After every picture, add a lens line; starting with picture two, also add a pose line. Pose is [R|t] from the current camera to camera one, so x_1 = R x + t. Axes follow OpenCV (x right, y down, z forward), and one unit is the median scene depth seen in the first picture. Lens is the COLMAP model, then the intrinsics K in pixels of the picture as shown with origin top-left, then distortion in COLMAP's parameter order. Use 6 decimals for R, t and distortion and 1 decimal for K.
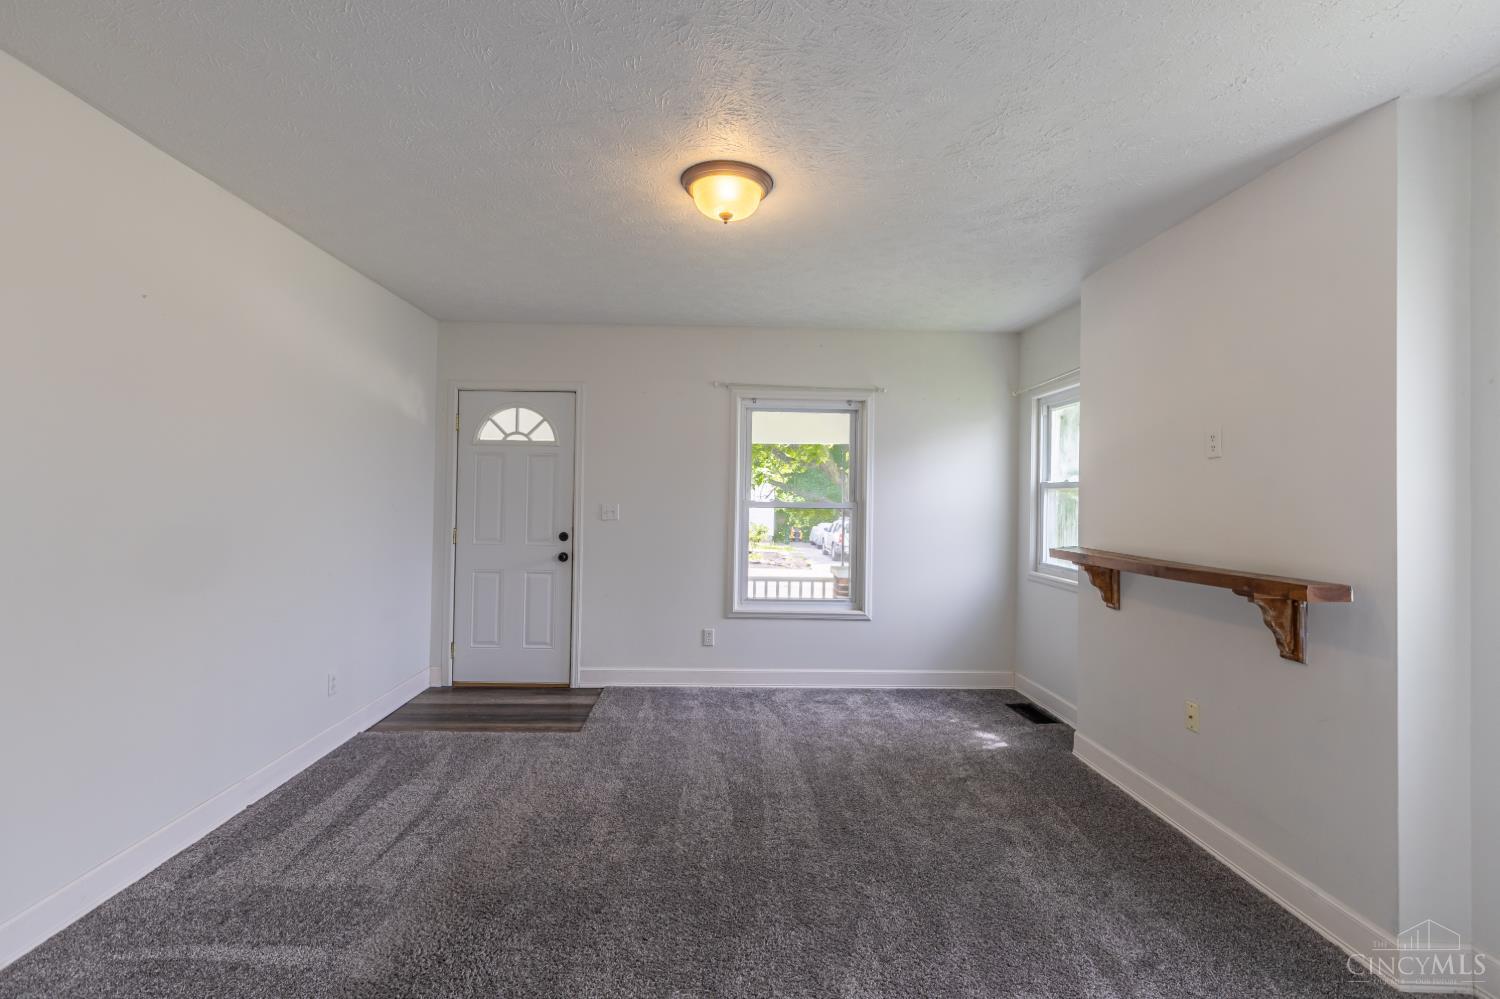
lens RADIAL K [[813.2, 0, 851.7], [0, 813.2, 492.1], [0, 0, 1]] dist [-0.000704, -0.000329]
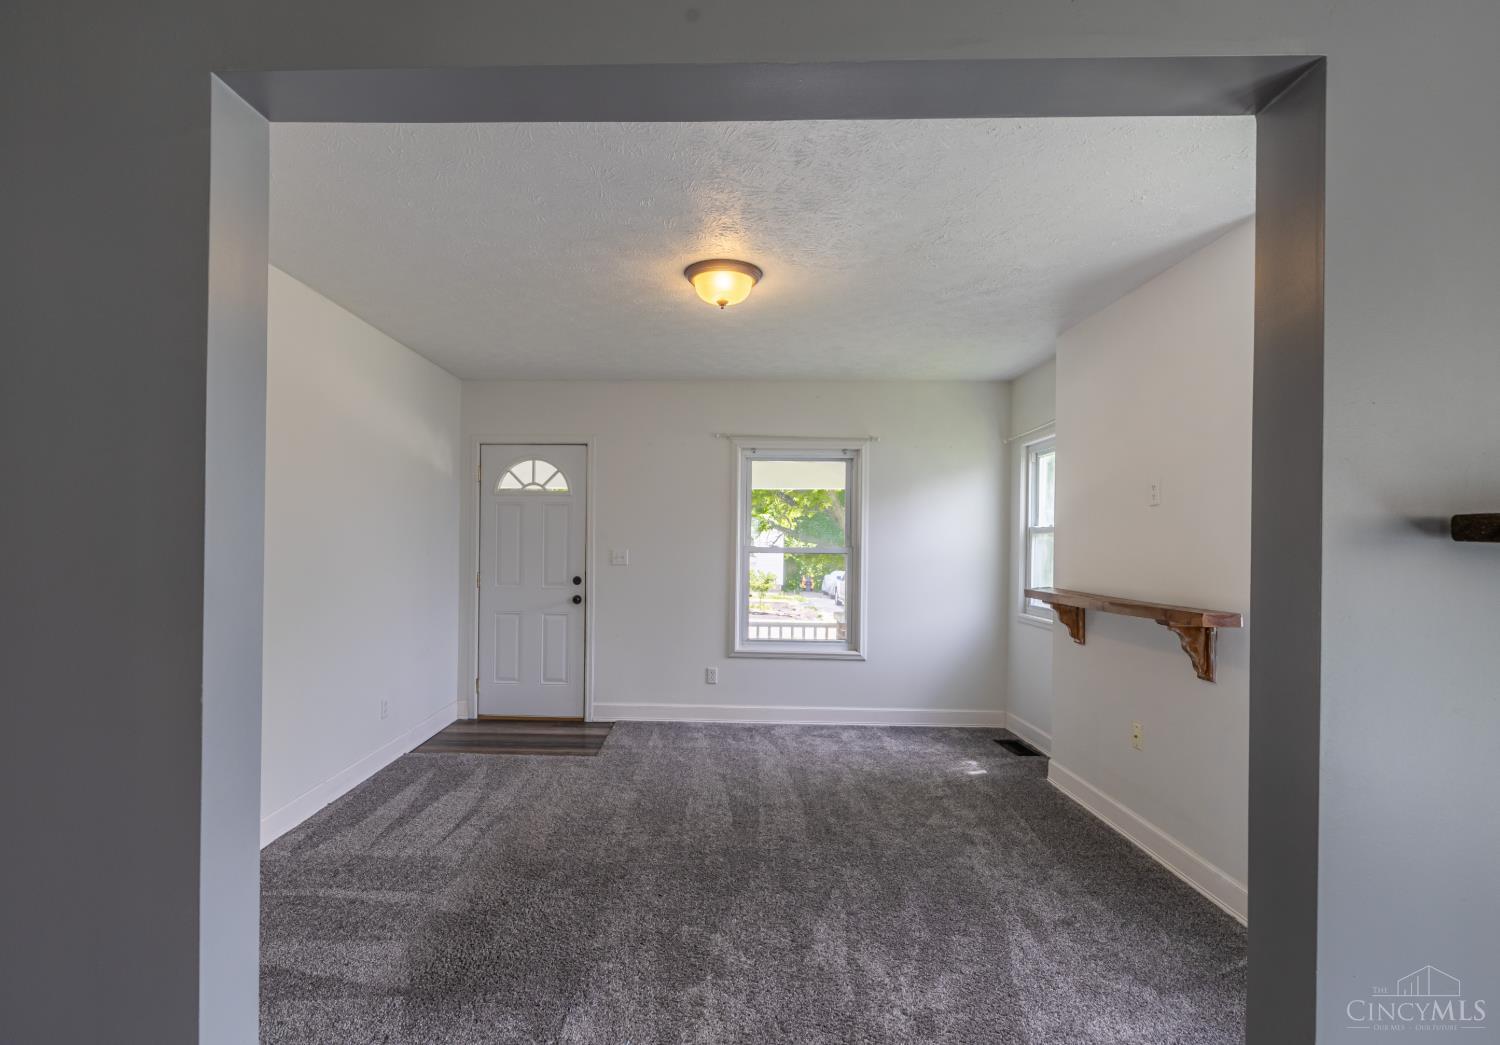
lens RADIAL K [[843.0, 0, 793.7], [0, 843.0, 545.4], [0, 0, 1]] dist [0.000256, 0.000320]
pose [[0.996923, -0.004249, -0.078278, 0.027171], [0.004964, 0.999948, 0.008952, 0.000230], [0.078236, -0.009313, 0.996891, -0.136403]]
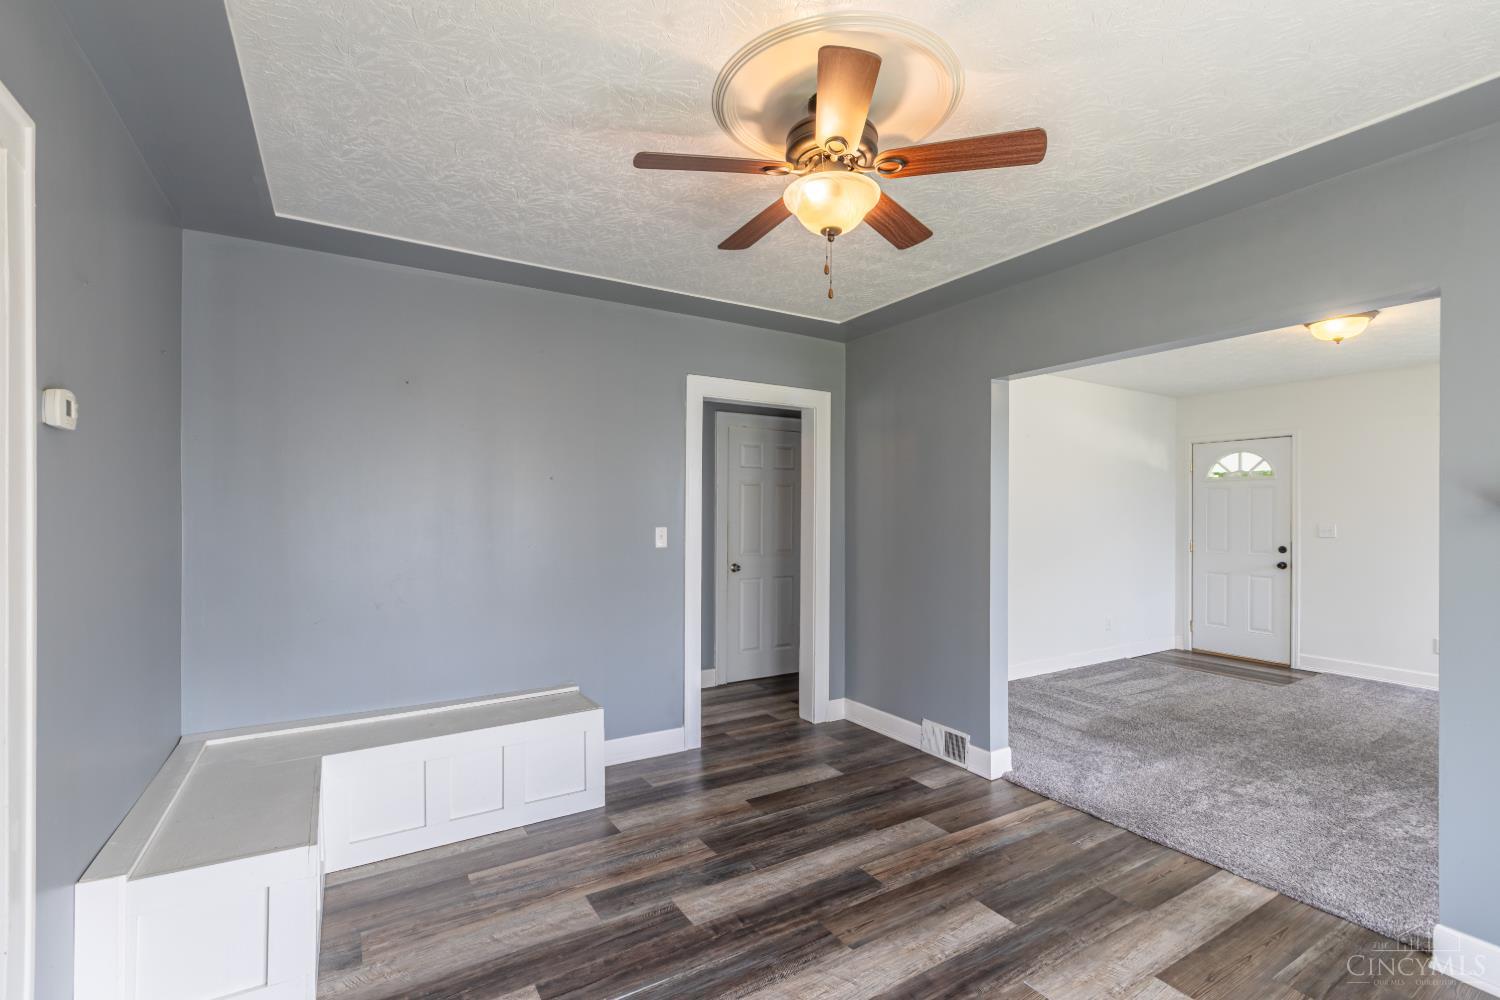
lens RADIAL K [[660.9, 0, 750.0], [0, 660.9, 500.0], [0, 0, 1]] dist [0.003084, 0.000422]
pose [[0.478368, -0.028230, -0.877706, 0.275704], [0.006272, 0.999567, -0.028731, 0.001937], [0.878137, 0.008239, 0.478338, -0.403103]]
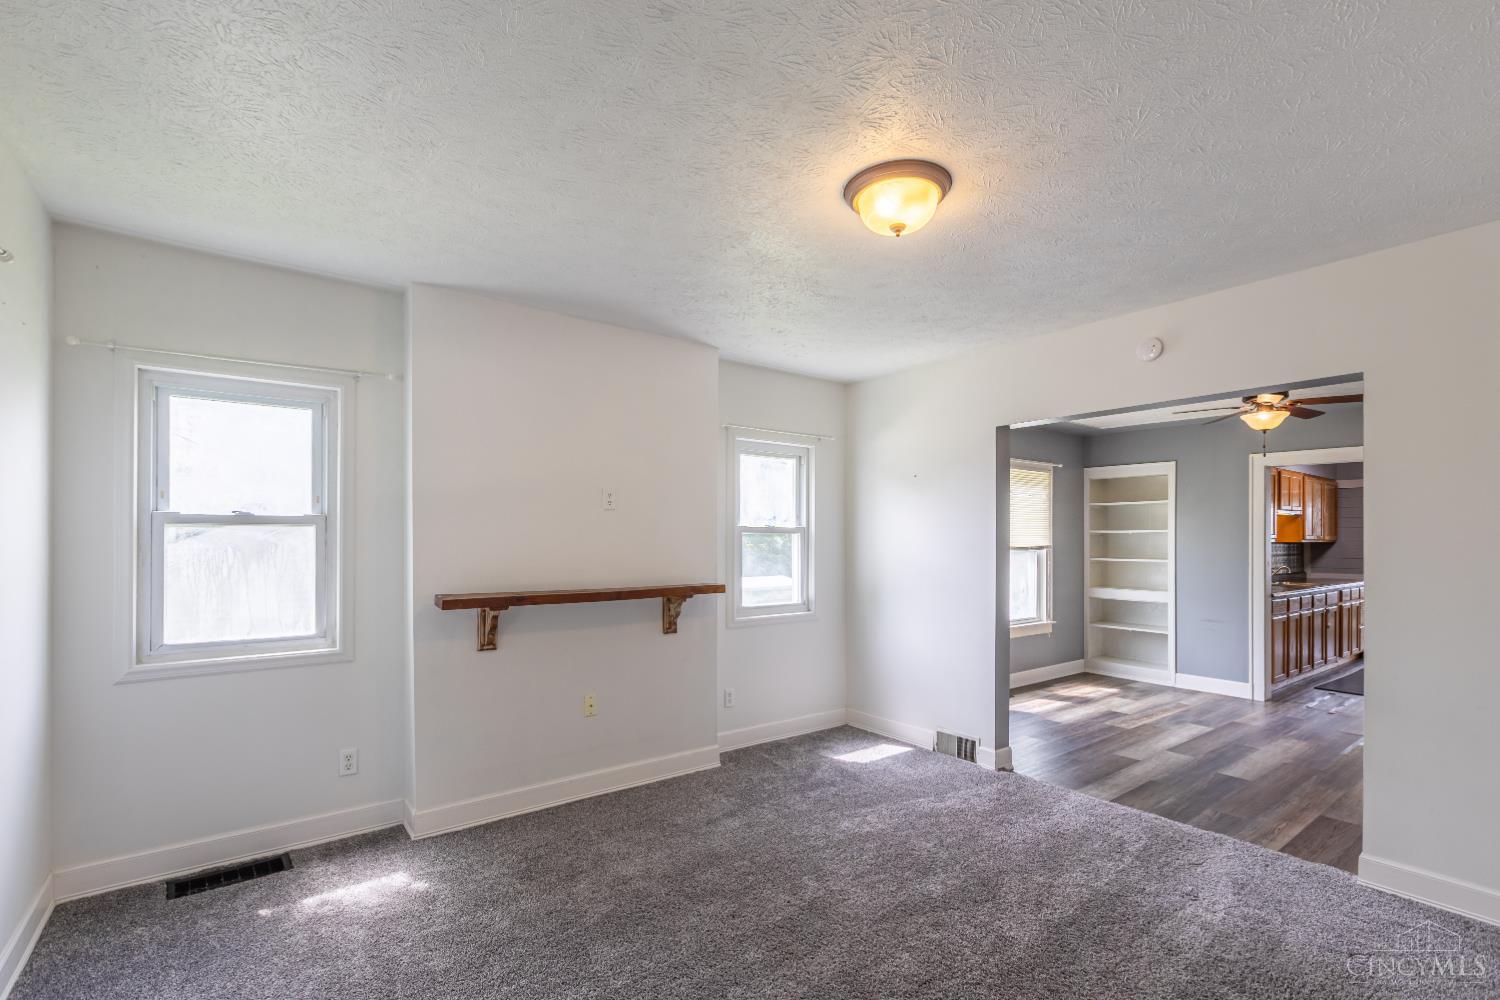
lens RADIAL K [[689.0, 0, 736.1], [0, 689.0, 537.2], [0, 0, 1]] dist [0.000927, -0.000017]
pose [[-0.558913, -0.013819, 0.829111, -0.407060], [-0.017143, 0.999840, 0.005108, -0.002613], [-0.829049, -0.011358, -0.559061, 0.936273]]
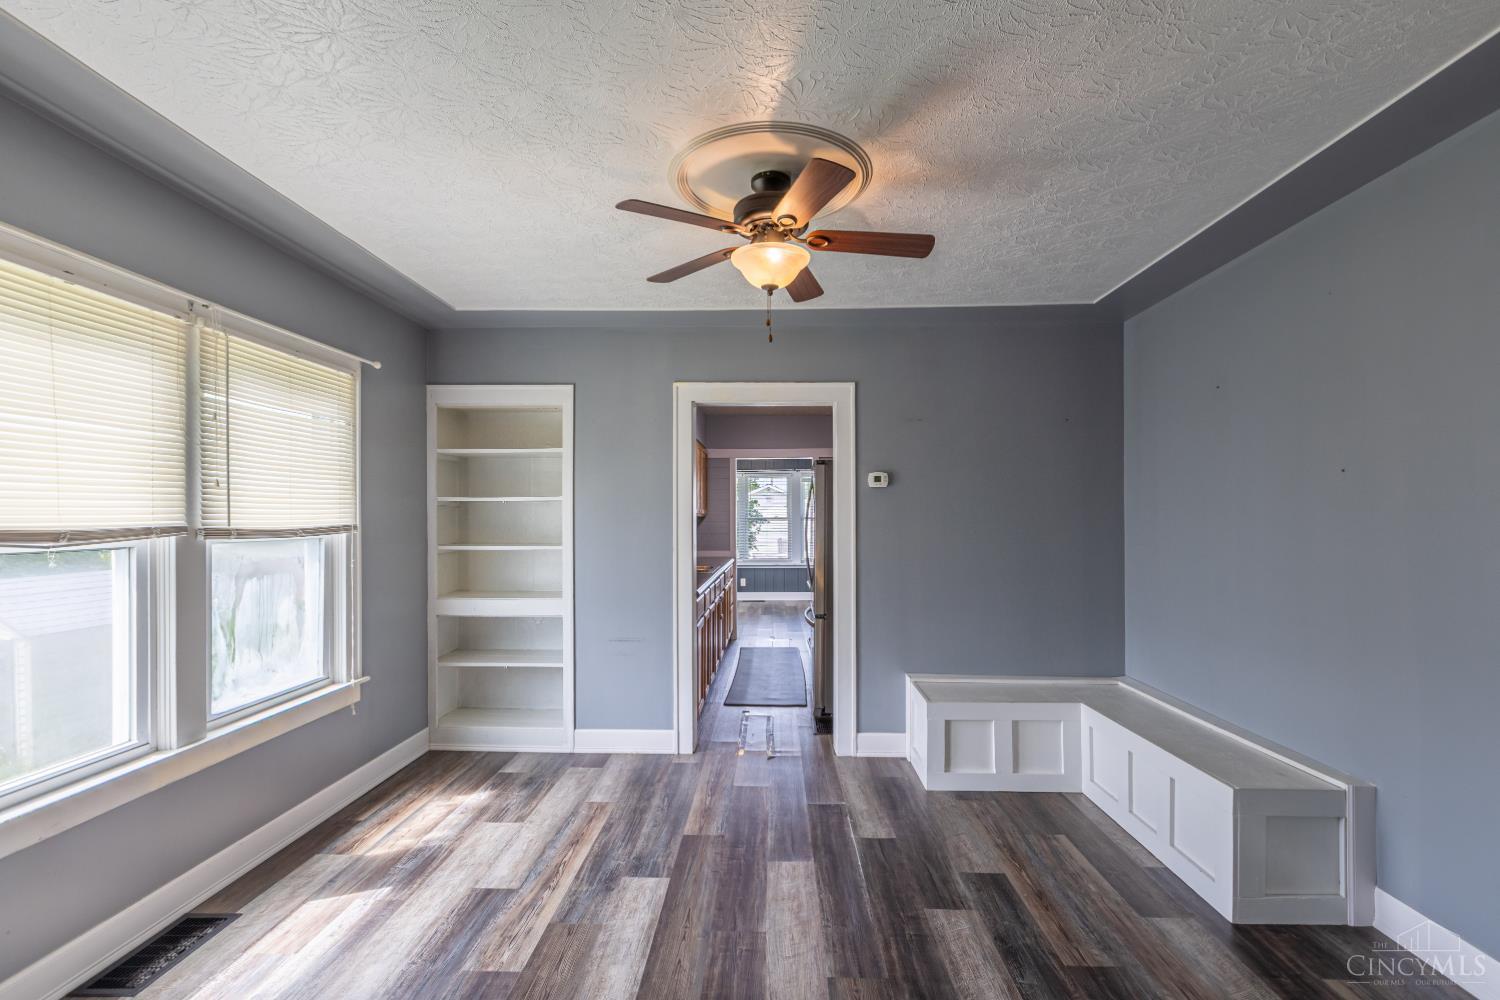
lens RADIAL K [[677.6, 0, 759.2], [0, 677.6, 518.9], [0, 0, 1]] dist [-0.000215, -0.000081]
pose [[-0.997102, -0.013718, 0.074832, -0.057903], [-0.013959, 0.999899, -0.002694, 0.000667], [-0.074787, -0.003731, -0.997193, 0.273686]]
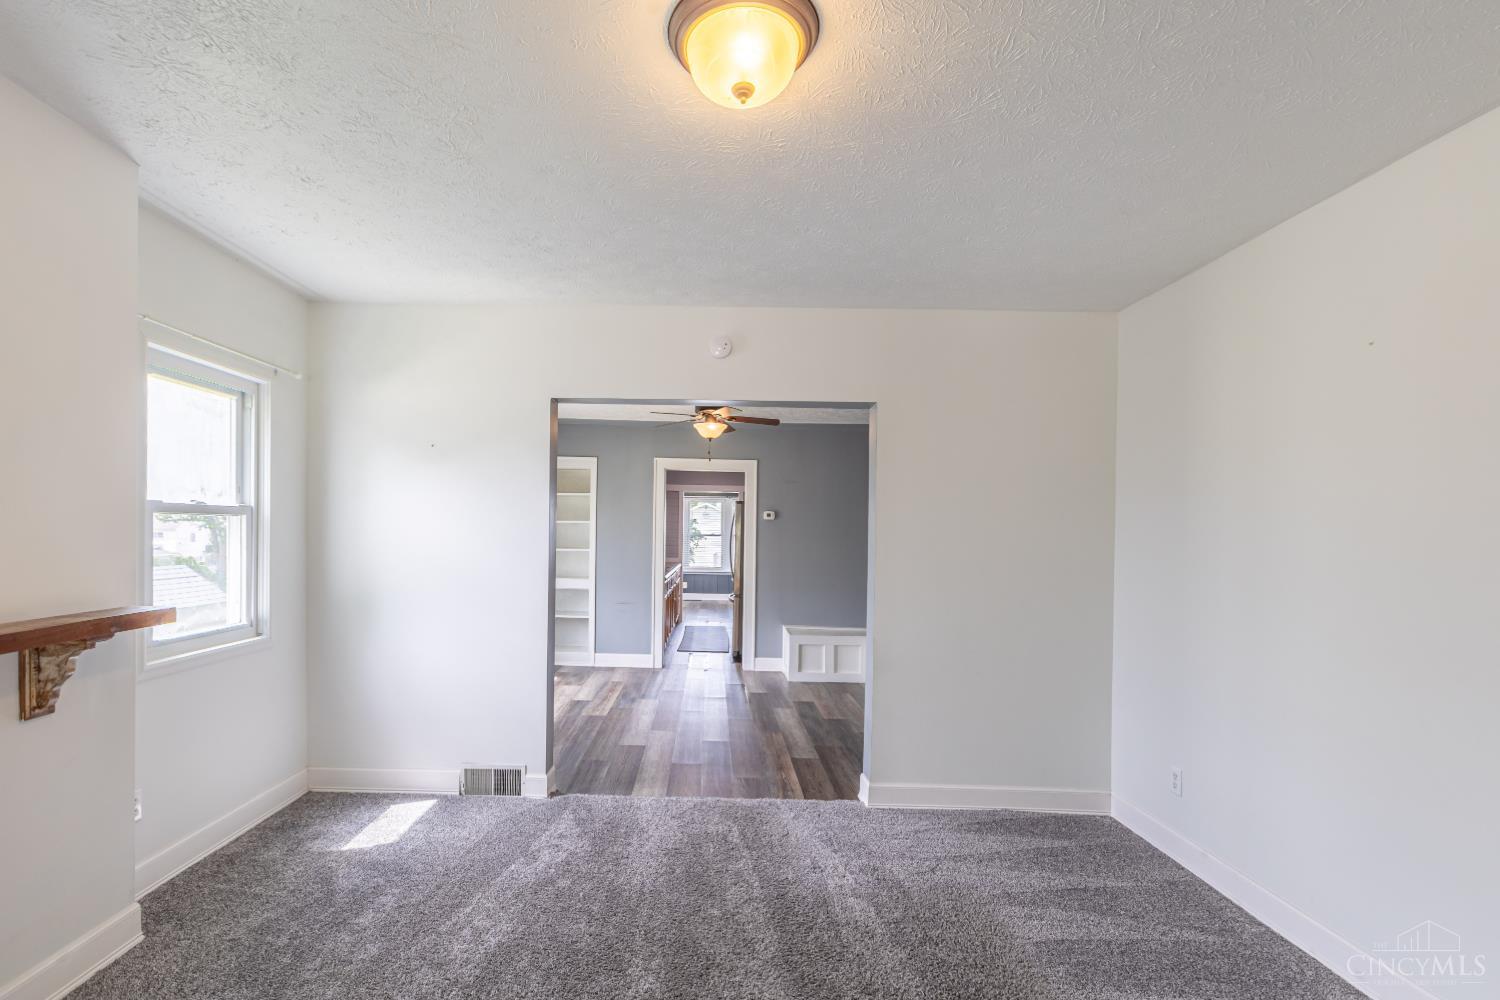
lens RADIAL K [[691.3, 0, 710.4], [0, 691.3, 539.5], [0, 0, 1]] dist [-0.000369, -0.000298]
pose [[-0.998025, -0.033293, 0.053262, -0.092699], [-0.033193, 0.999445, 0.002762, 0.001615], [-0.053324, 0.000989, -0.998577, 0.917060]]
